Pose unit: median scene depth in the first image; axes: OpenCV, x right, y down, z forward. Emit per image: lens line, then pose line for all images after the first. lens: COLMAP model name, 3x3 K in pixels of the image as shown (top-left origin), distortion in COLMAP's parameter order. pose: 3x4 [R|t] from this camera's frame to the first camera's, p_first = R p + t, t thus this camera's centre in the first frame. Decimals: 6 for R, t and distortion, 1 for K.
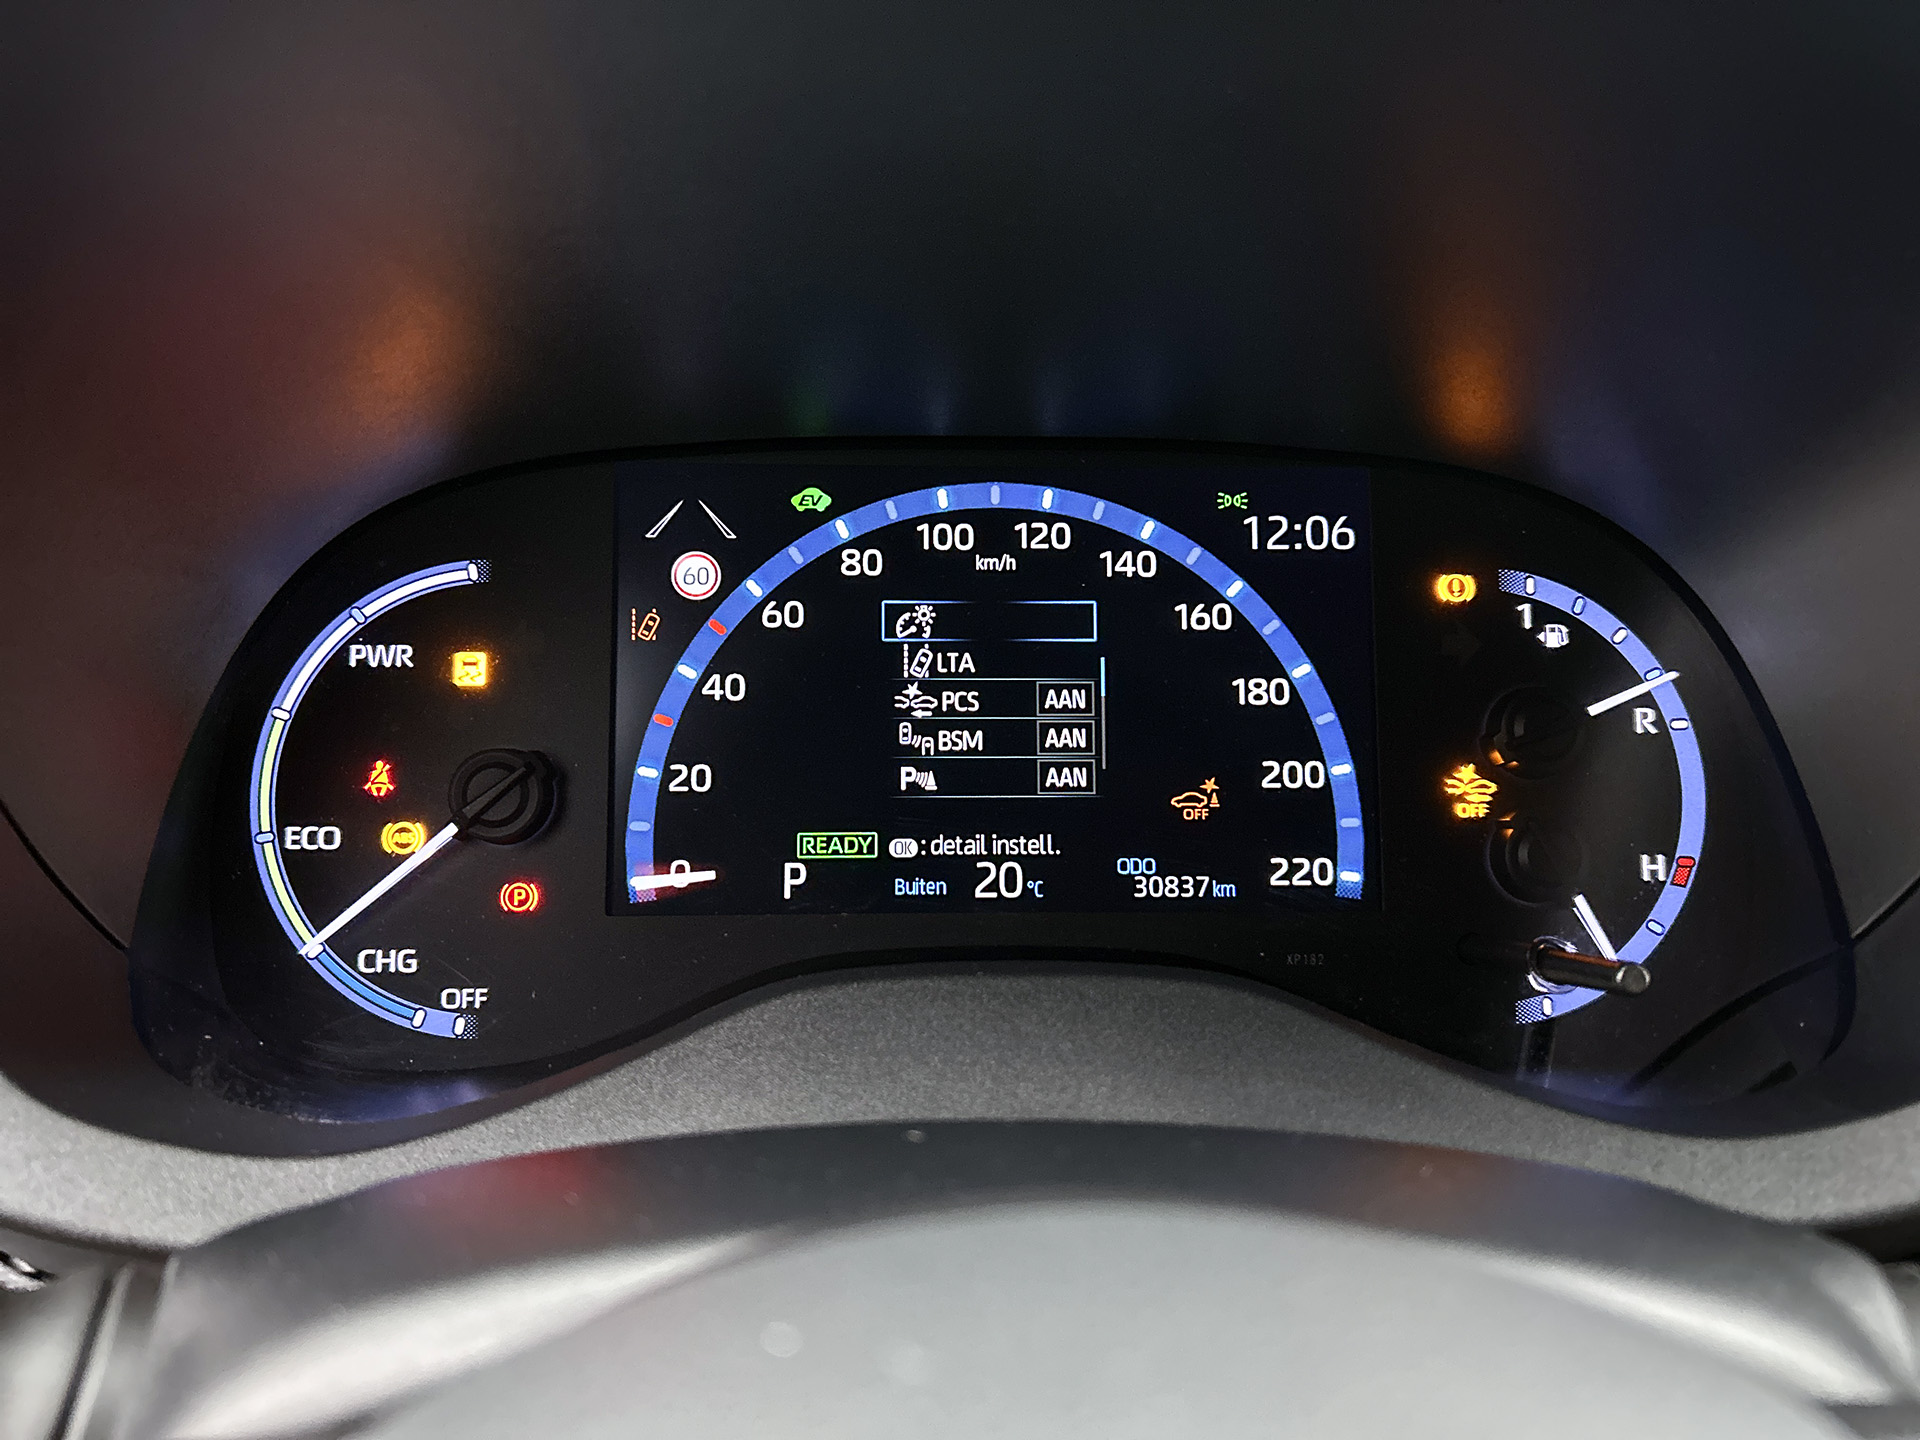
lens RADIAL K [[1486.8, 0, 971.8], [0, 1486.8, 700.5], [0, 0, 1]] dist [0.059368, -0.086796]
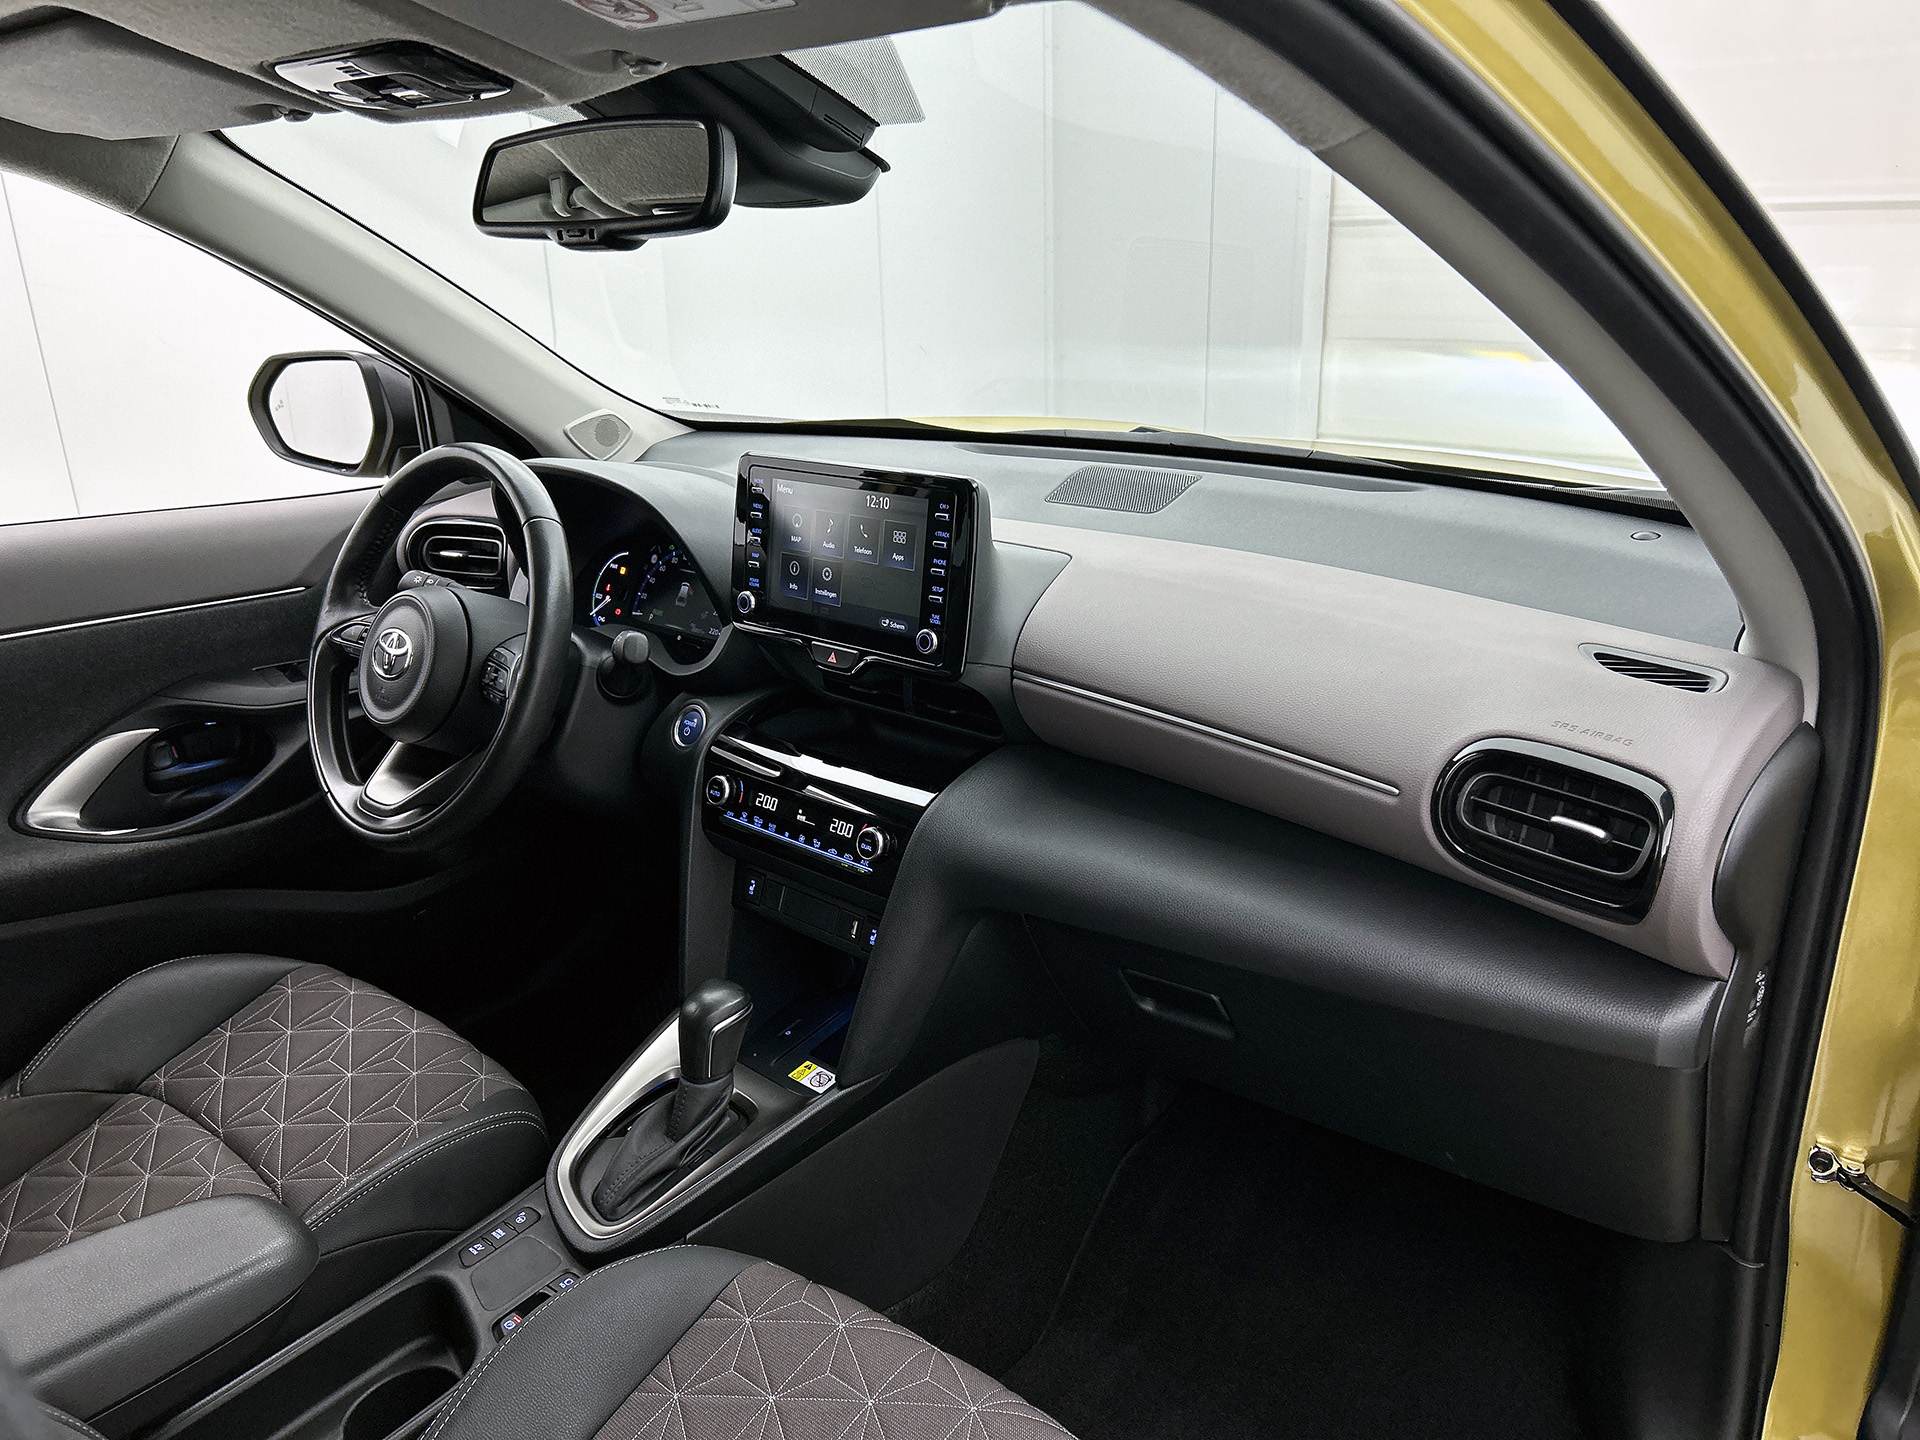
lens RADIAL K [[1486.8, 0, 927.1], [0, 1486.8, 736.3], [0, 0, 1]] dist [0.059368, -0.086796]
pose [[0.707079, 0.200831, -0.678016, 4.185730], [-0.202110, 0.976221, 0.078387, -0.079440], [0.677636, 0.081608, 0.730855, -2.140909]]
